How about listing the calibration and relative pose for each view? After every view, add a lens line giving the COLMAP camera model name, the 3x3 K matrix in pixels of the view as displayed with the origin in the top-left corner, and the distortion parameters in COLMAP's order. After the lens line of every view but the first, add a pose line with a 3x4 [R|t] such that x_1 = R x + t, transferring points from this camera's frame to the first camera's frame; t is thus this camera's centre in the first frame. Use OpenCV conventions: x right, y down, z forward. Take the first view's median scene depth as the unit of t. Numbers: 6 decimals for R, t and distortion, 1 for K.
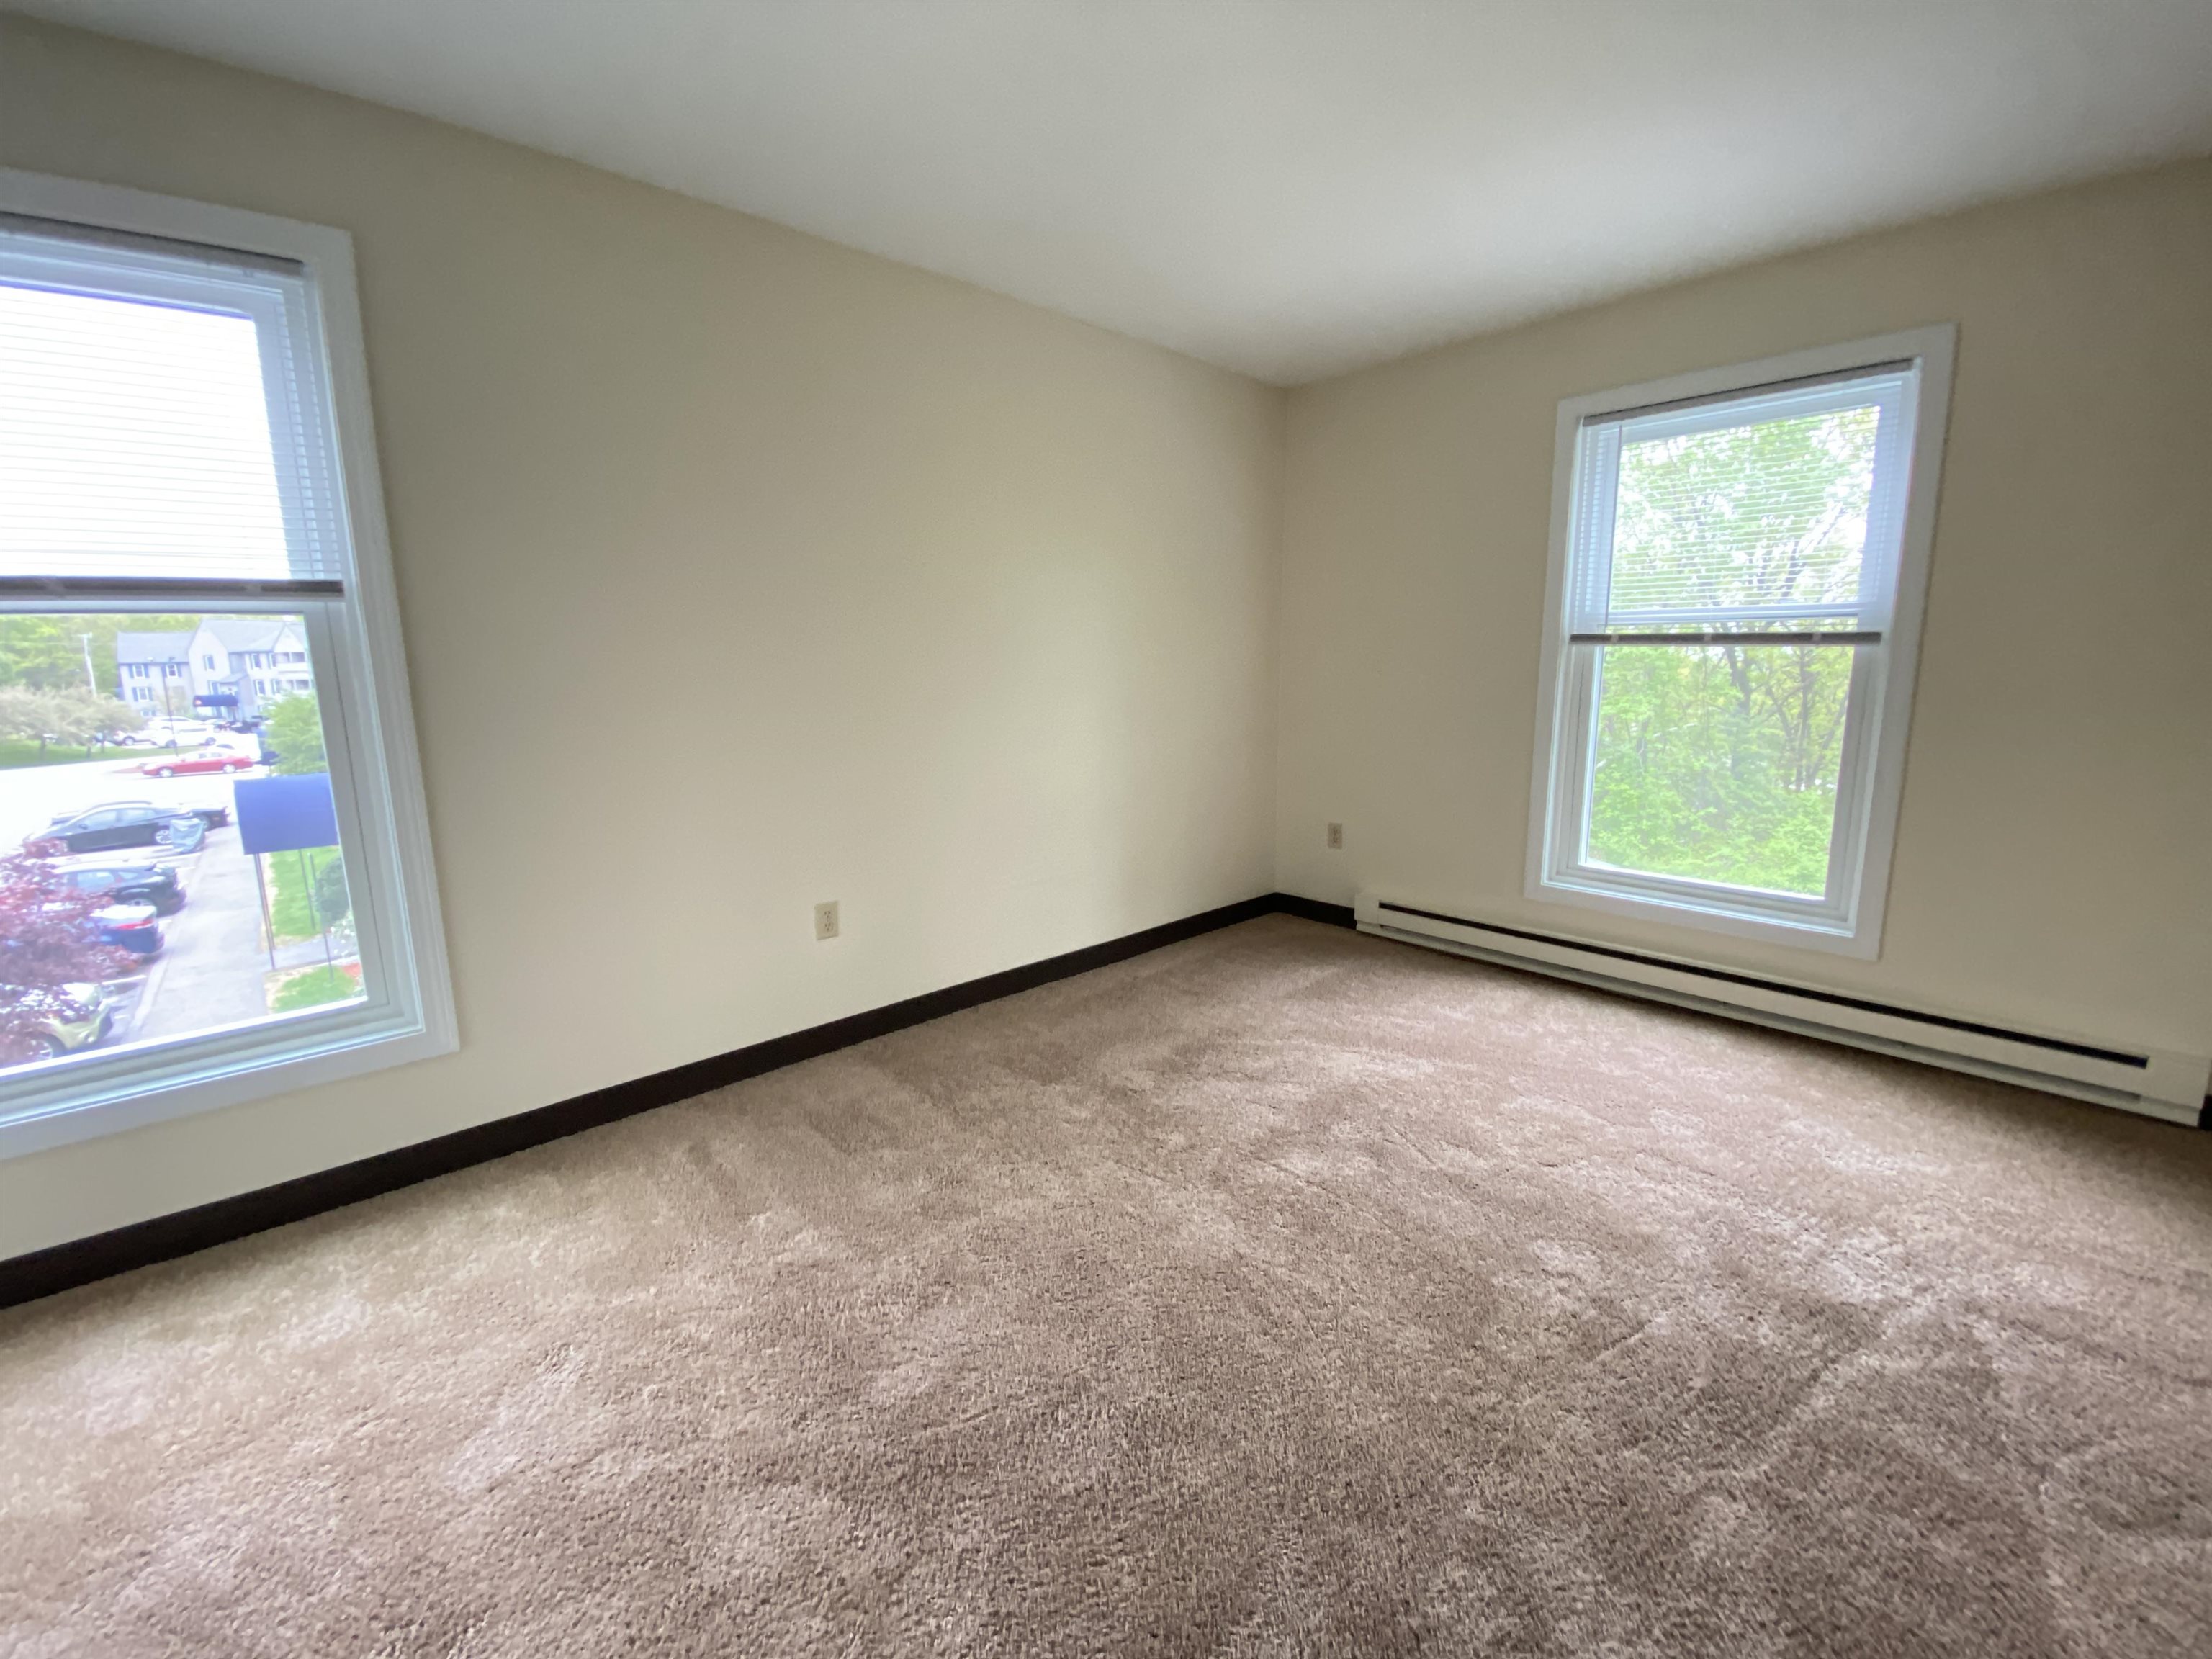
lens RADIAL K [[890.7, 0, 1090.8], [0, 890.7, 813.5], [0, 0, 1]] dist [0.011194, -0.016509]
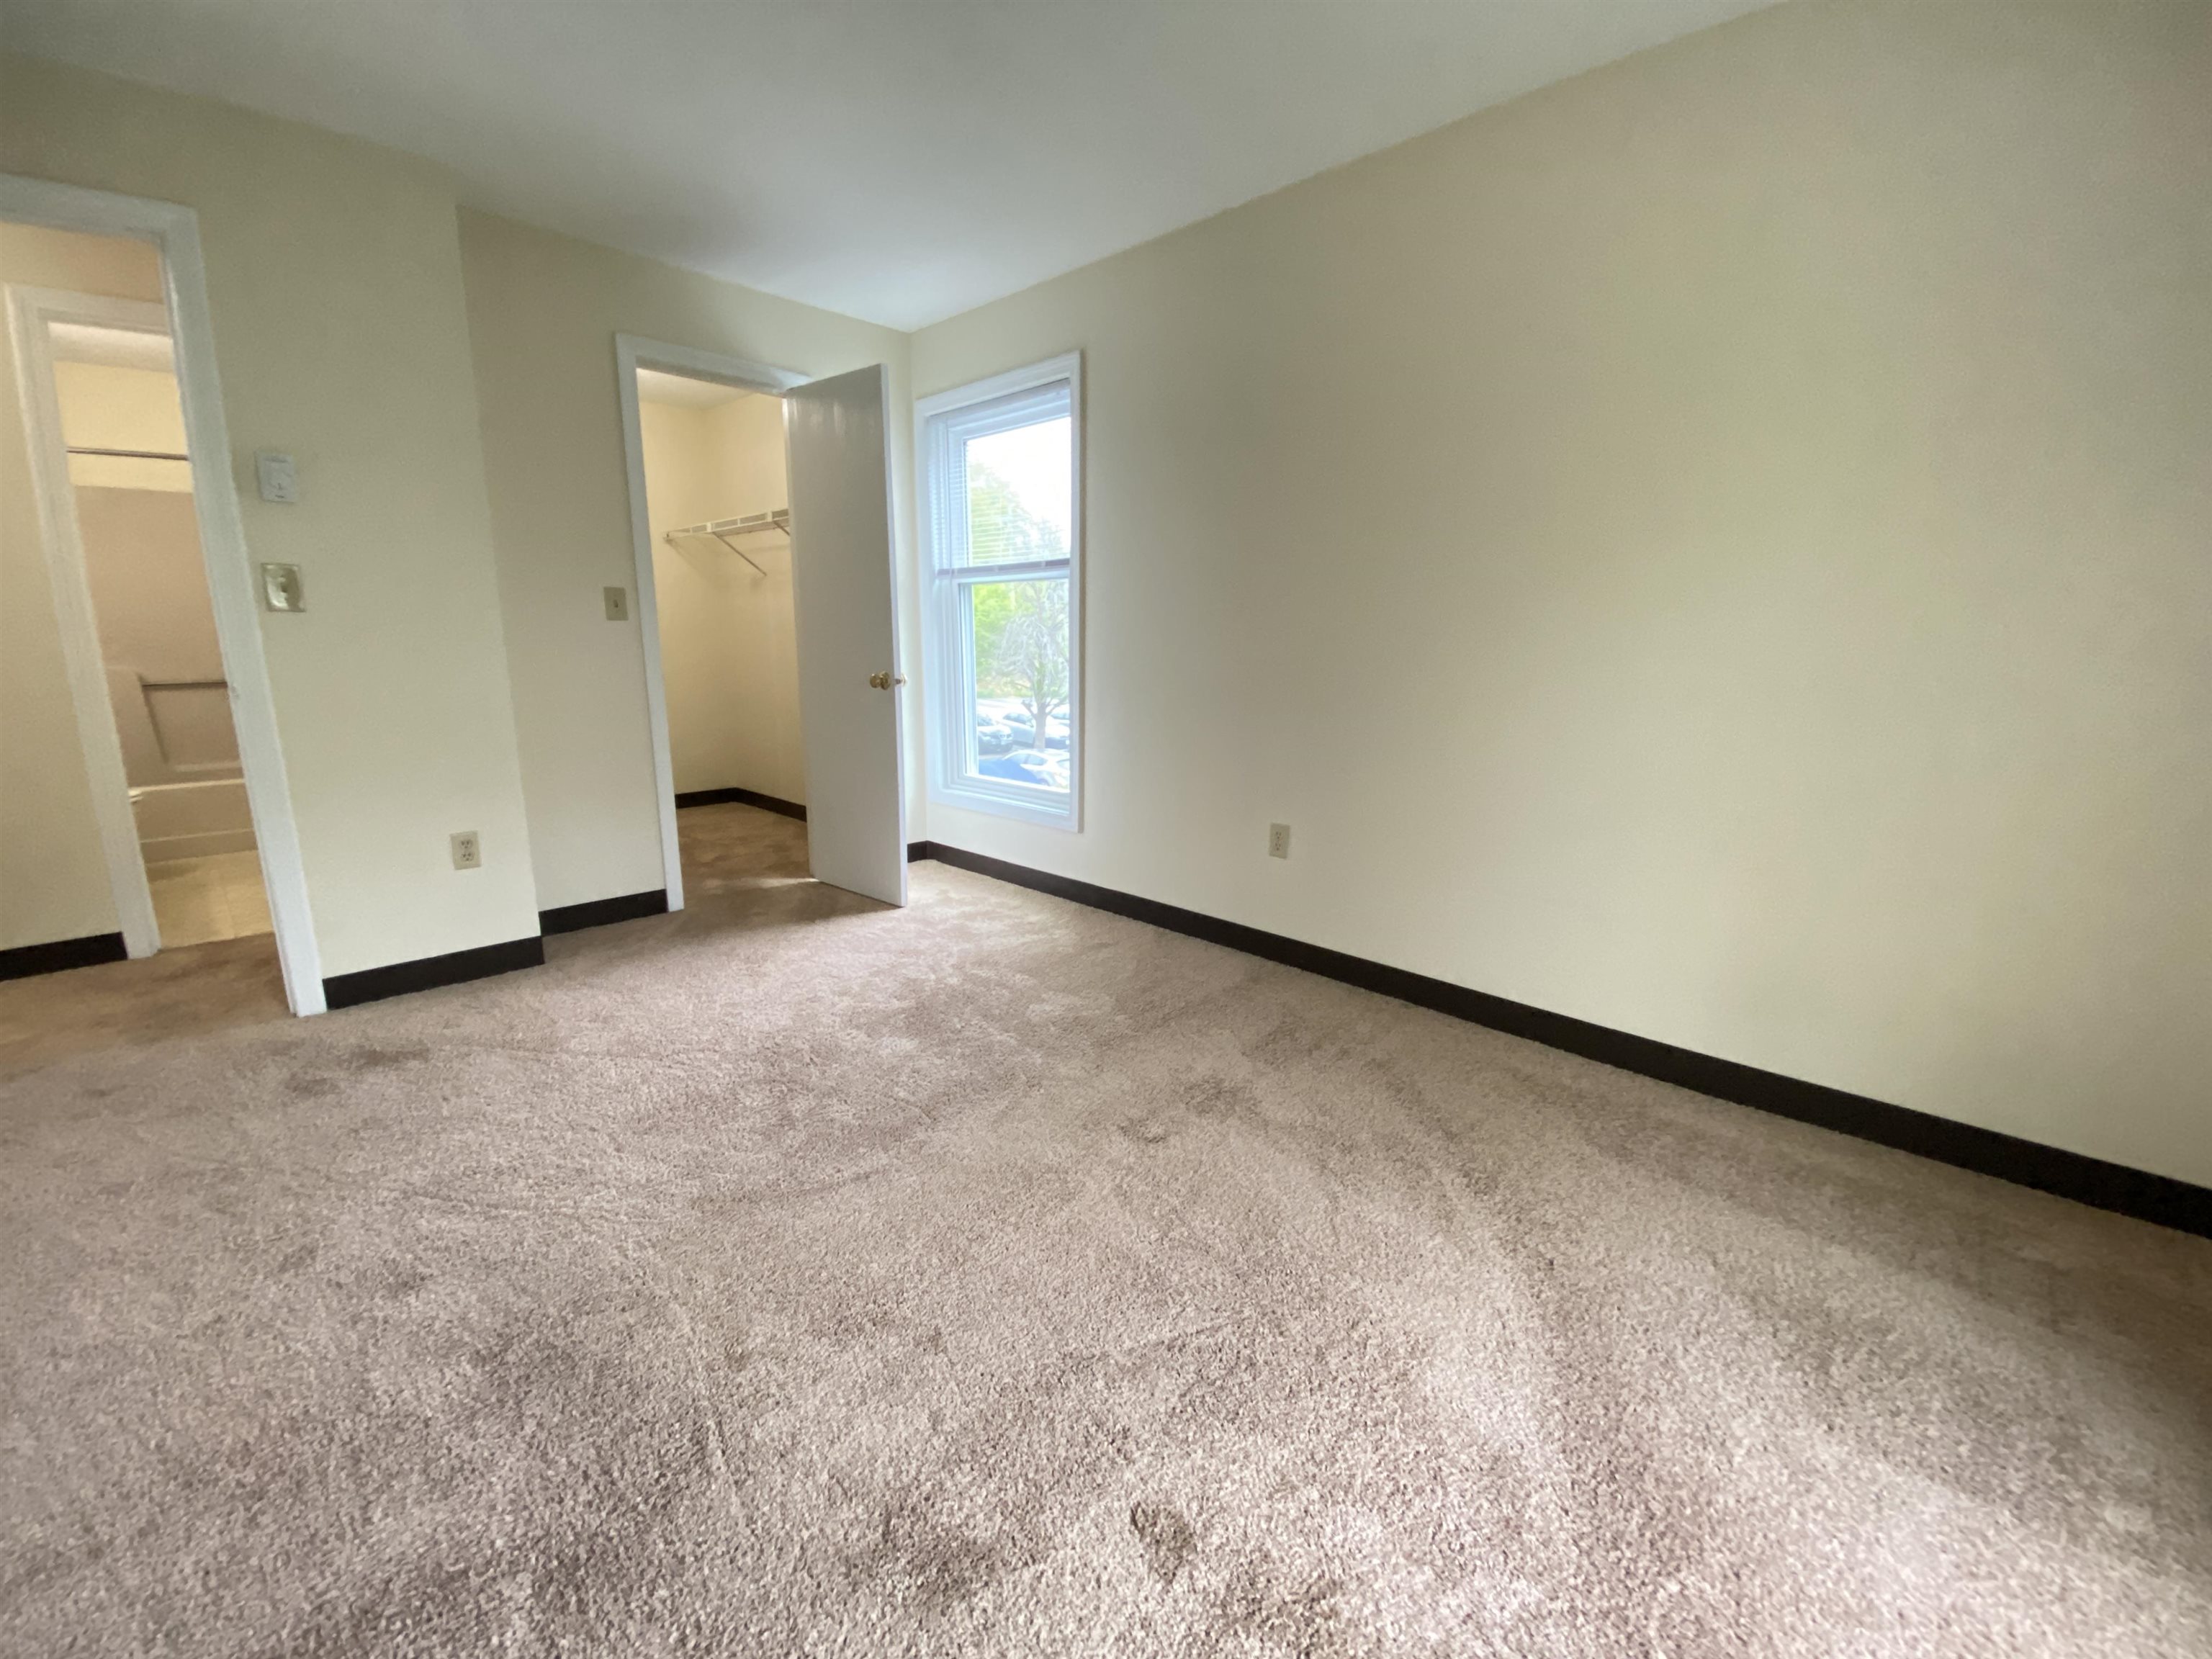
lens RADIAL K [[890.7, 0, 1090.8], [0, 890.7, 813.5], [0, 0, 1]] dist [0.011194, -0.016509]
pose [[0.074583, 0.234648, -0.969215, 0.723620], [-0.163278, 0.961679, 0.220259, -0.113506], [0.983757, 0.141824, 0.110038, 0.638145]]
